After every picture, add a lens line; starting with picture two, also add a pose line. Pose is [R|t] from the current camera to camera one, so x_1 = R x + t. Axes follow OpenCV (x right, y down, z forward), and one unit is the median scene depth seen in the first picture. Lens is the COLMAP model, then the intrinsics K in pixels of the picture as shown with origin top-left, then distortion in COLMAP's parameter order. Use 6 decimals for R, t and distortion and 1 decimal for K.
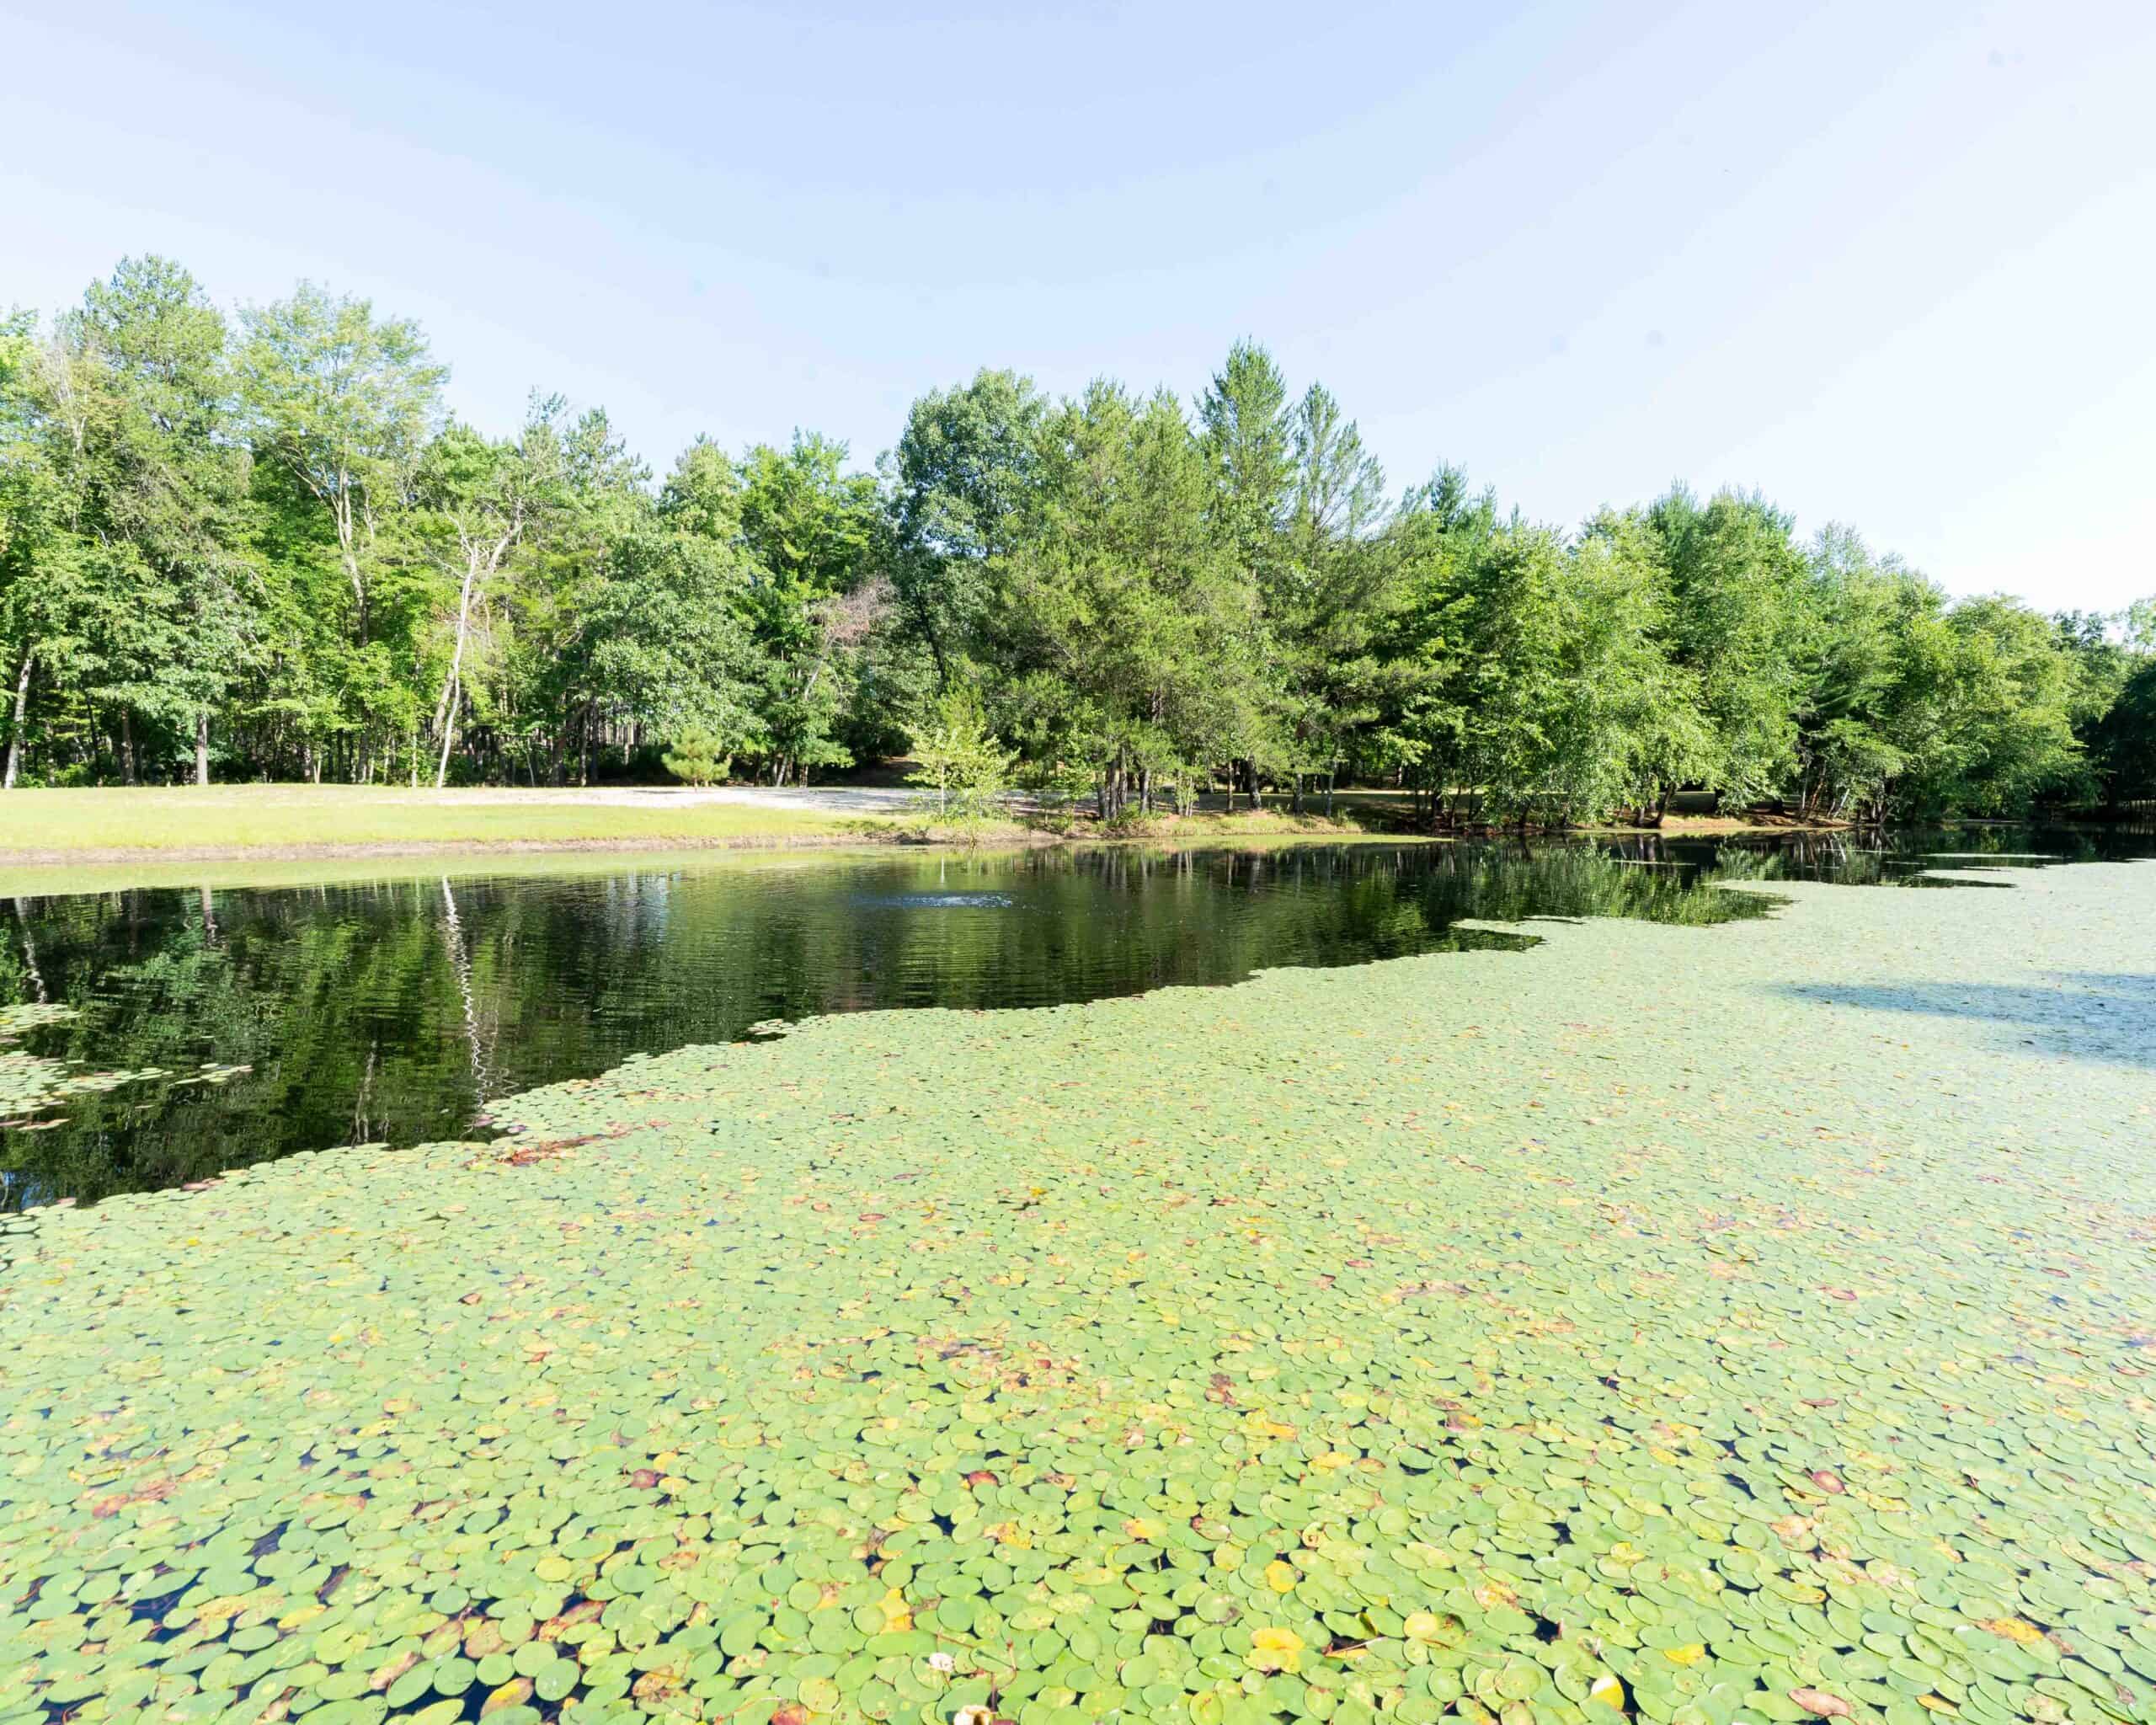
lens RADIAL K [[1175.2, 0, 1085.4], [0, 1175.2, 858.7], [0, 0, 1]] dist [-0.007331, 0.003577]
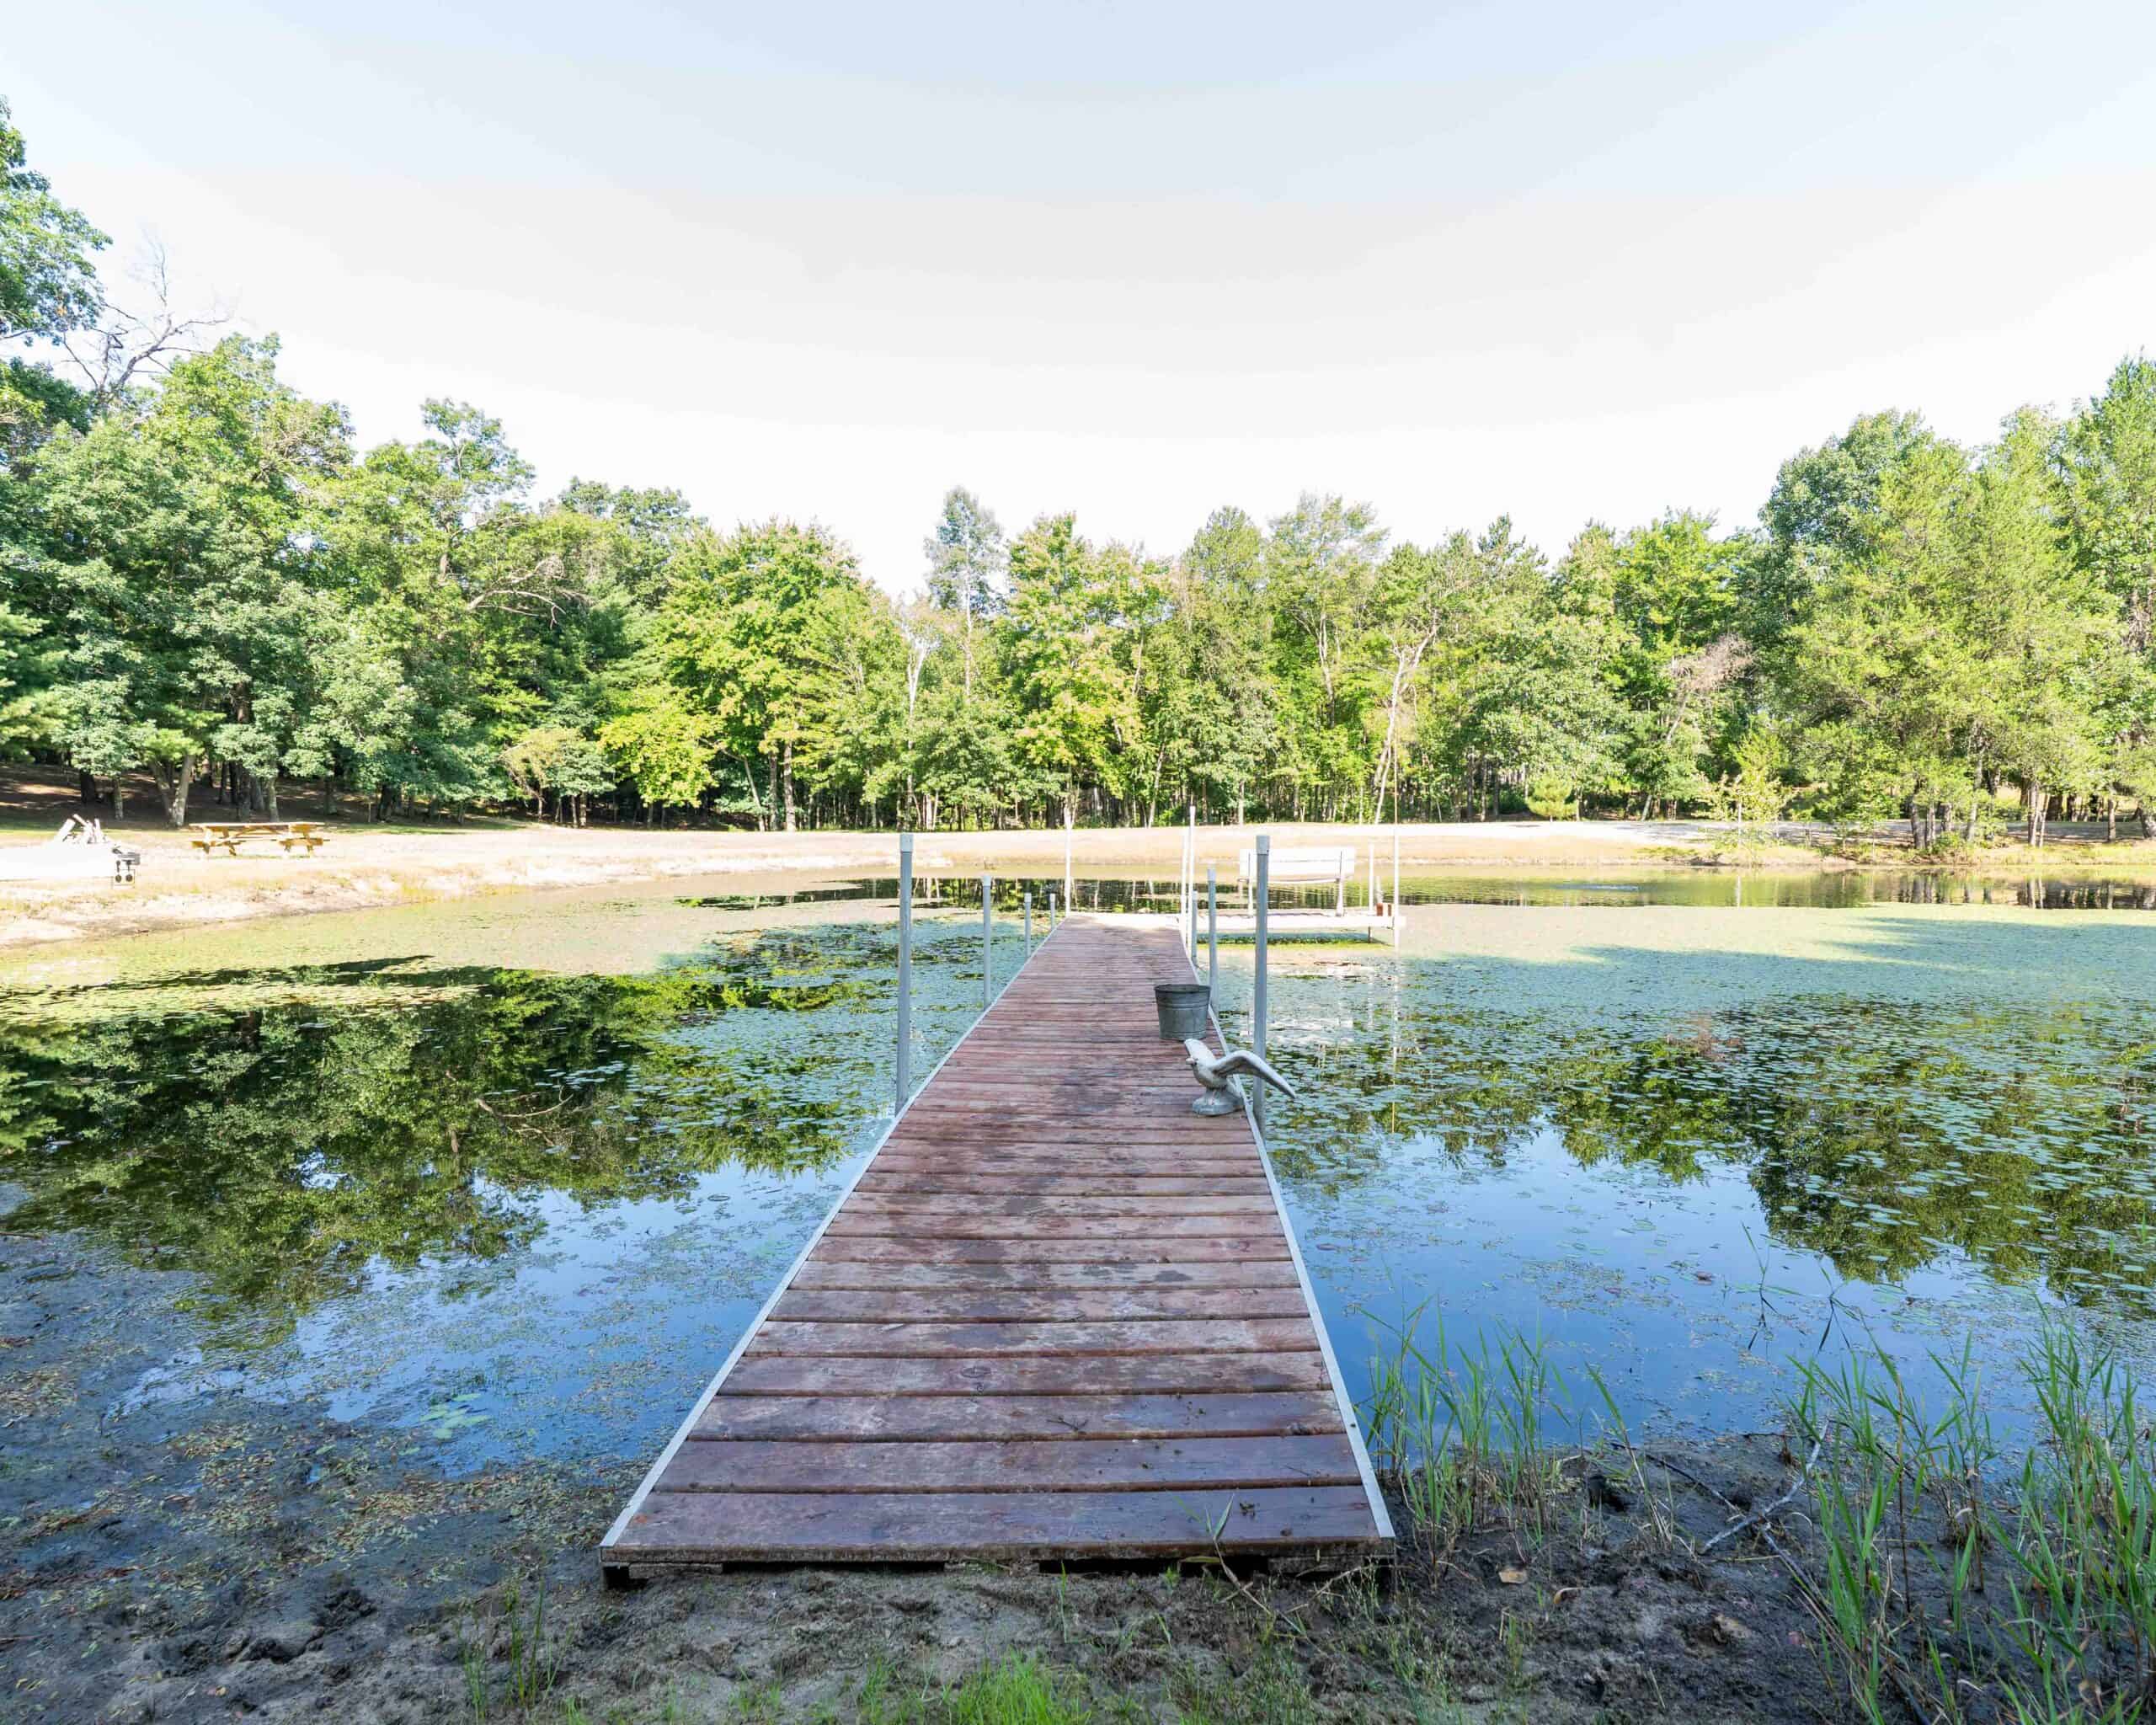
lens RADIAL K [[1175.2, 0, 1069.9], [0, 1175.2, 851.4], [0, 0, 1]] dist [-0.007331, 0.003577]
pose [[0.716642, 0.007004, -0.697406, 0.170897], [-0.030407, 0.999313, -0.021210, 0.013799], [0.696778, 0.036406, 0.716362, -0.268577]]
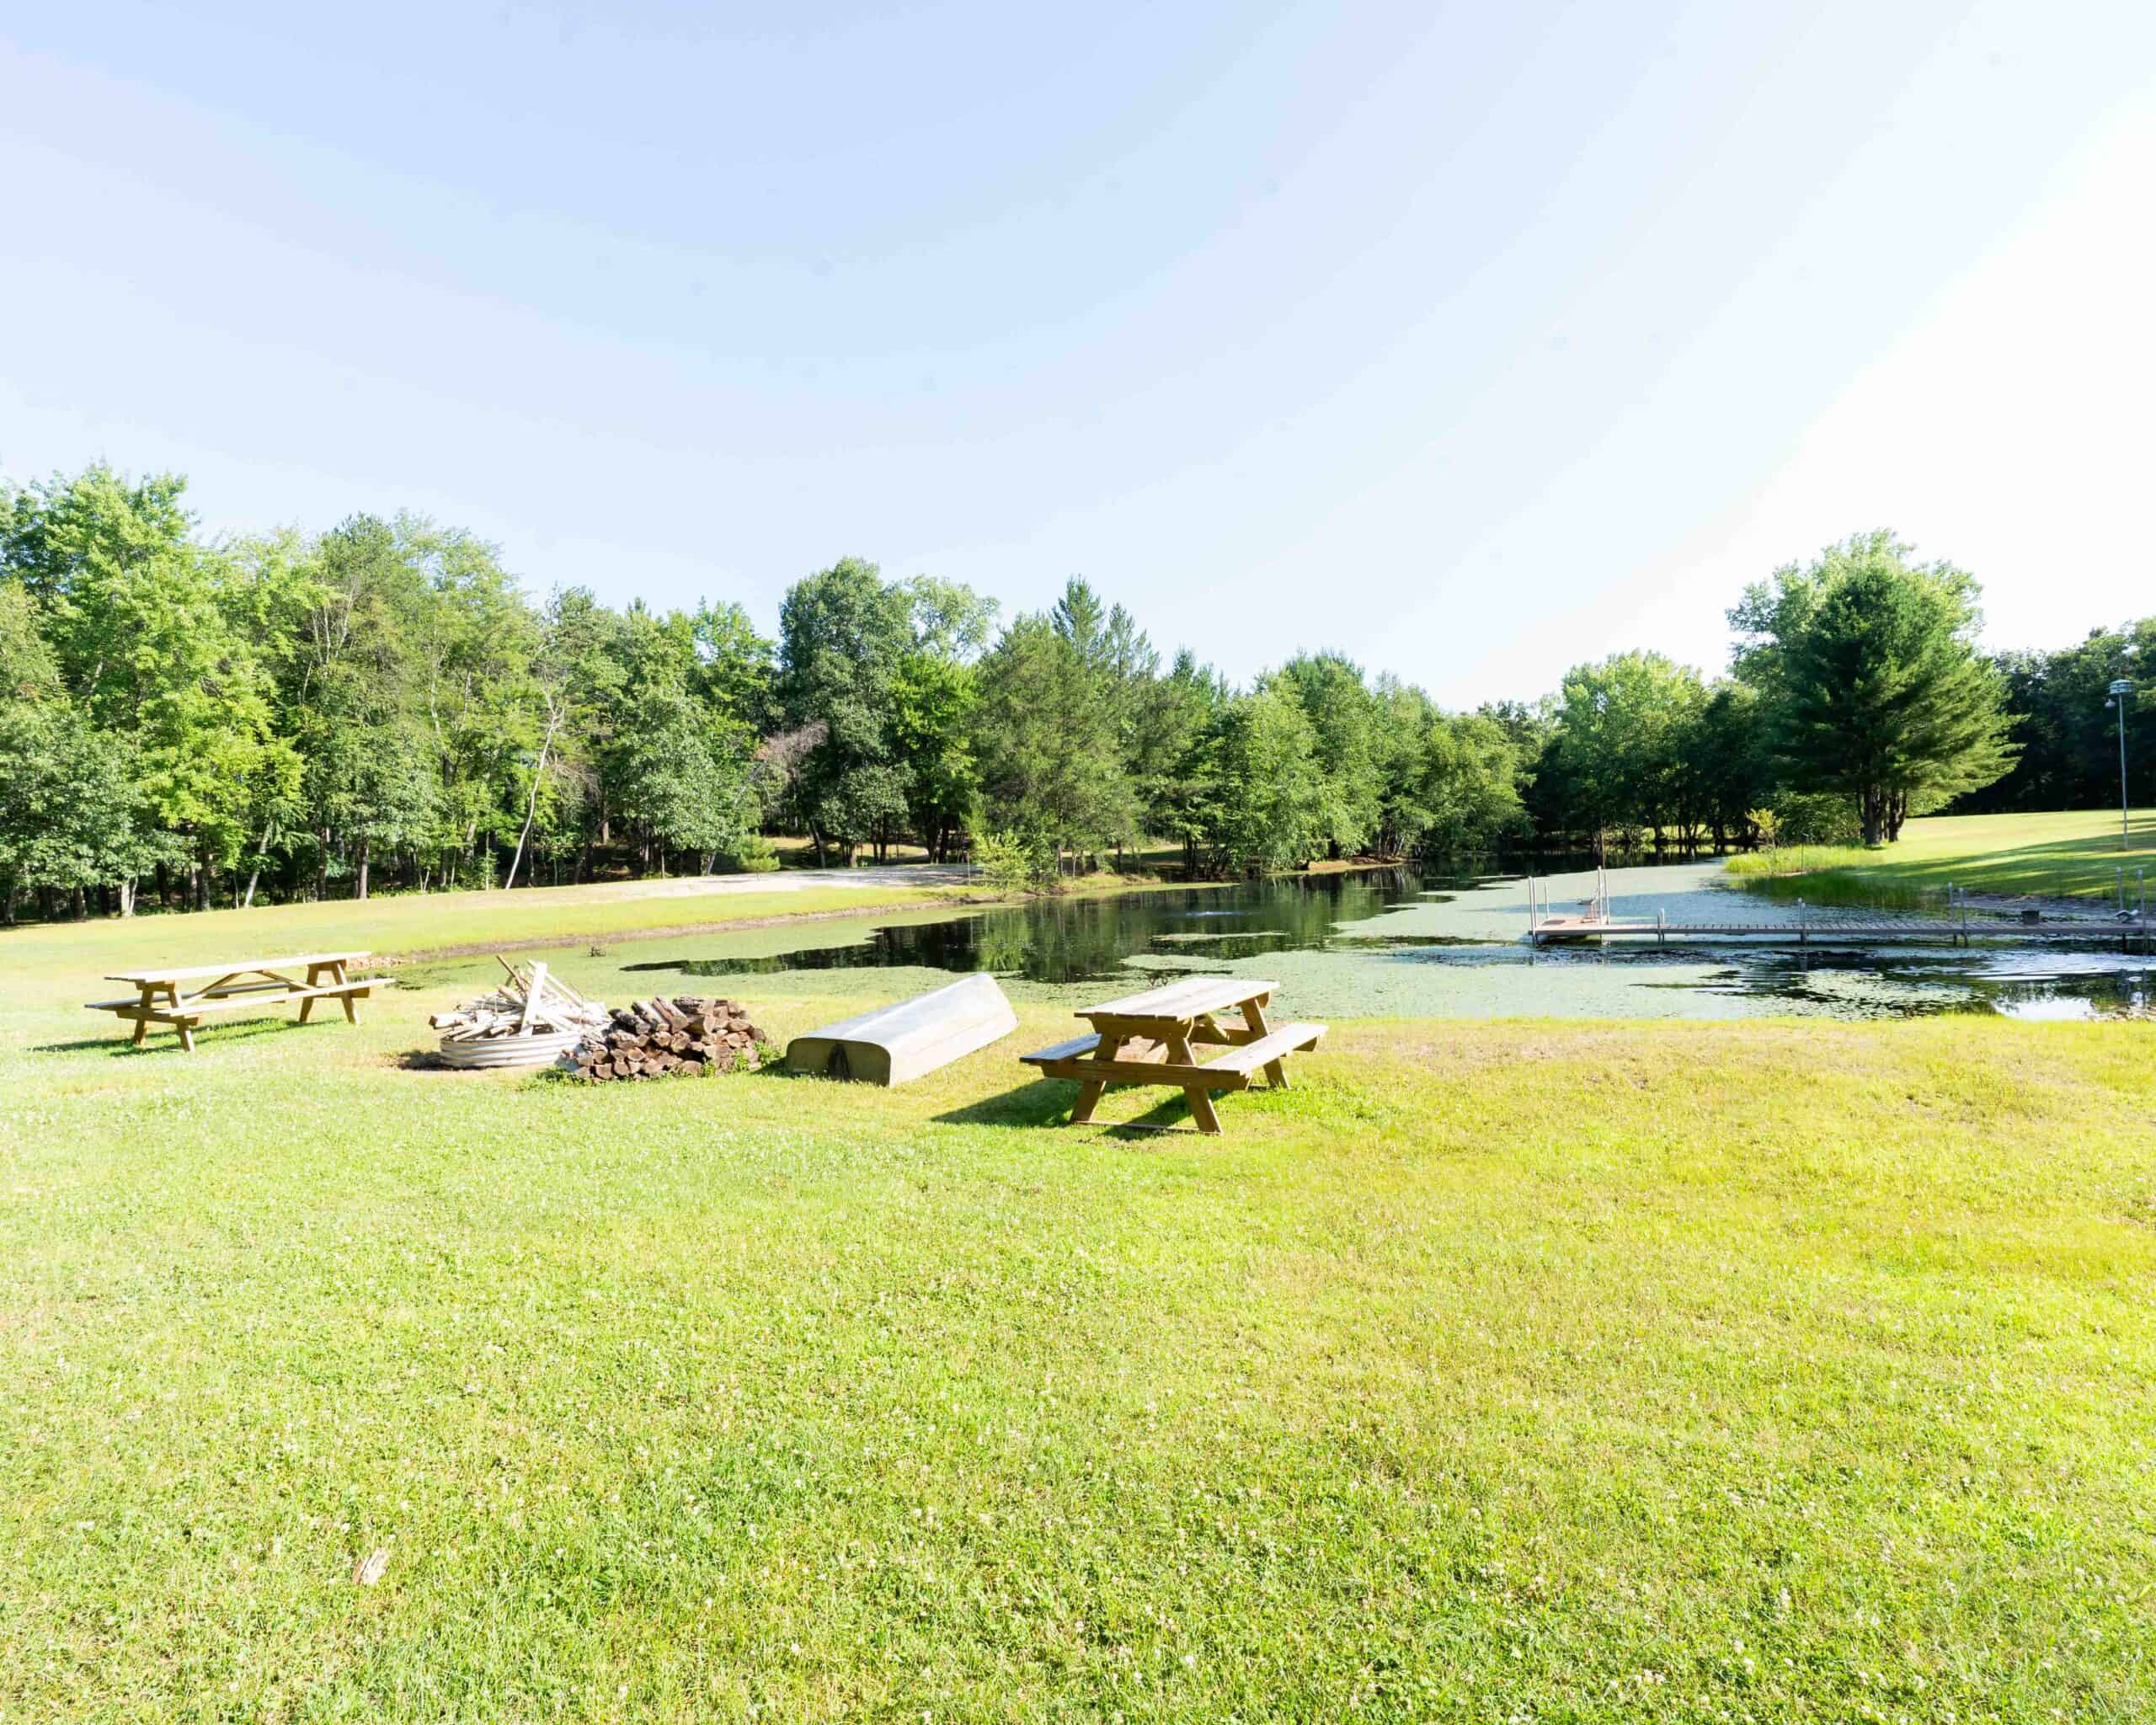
lens RADIAL K [[1218.7, 0, 1073.7], [0, 1218.7, 855.4], [0, 0, 1]] dist [-0.012300, -0.001337]
pose [[0.937866, -0.047678, 0.343707, -0.422869], [0.065422, 0.997047, -0.040210, -0.000243], [-0.340775, 0.060197, 0.938216, -0.488797]]
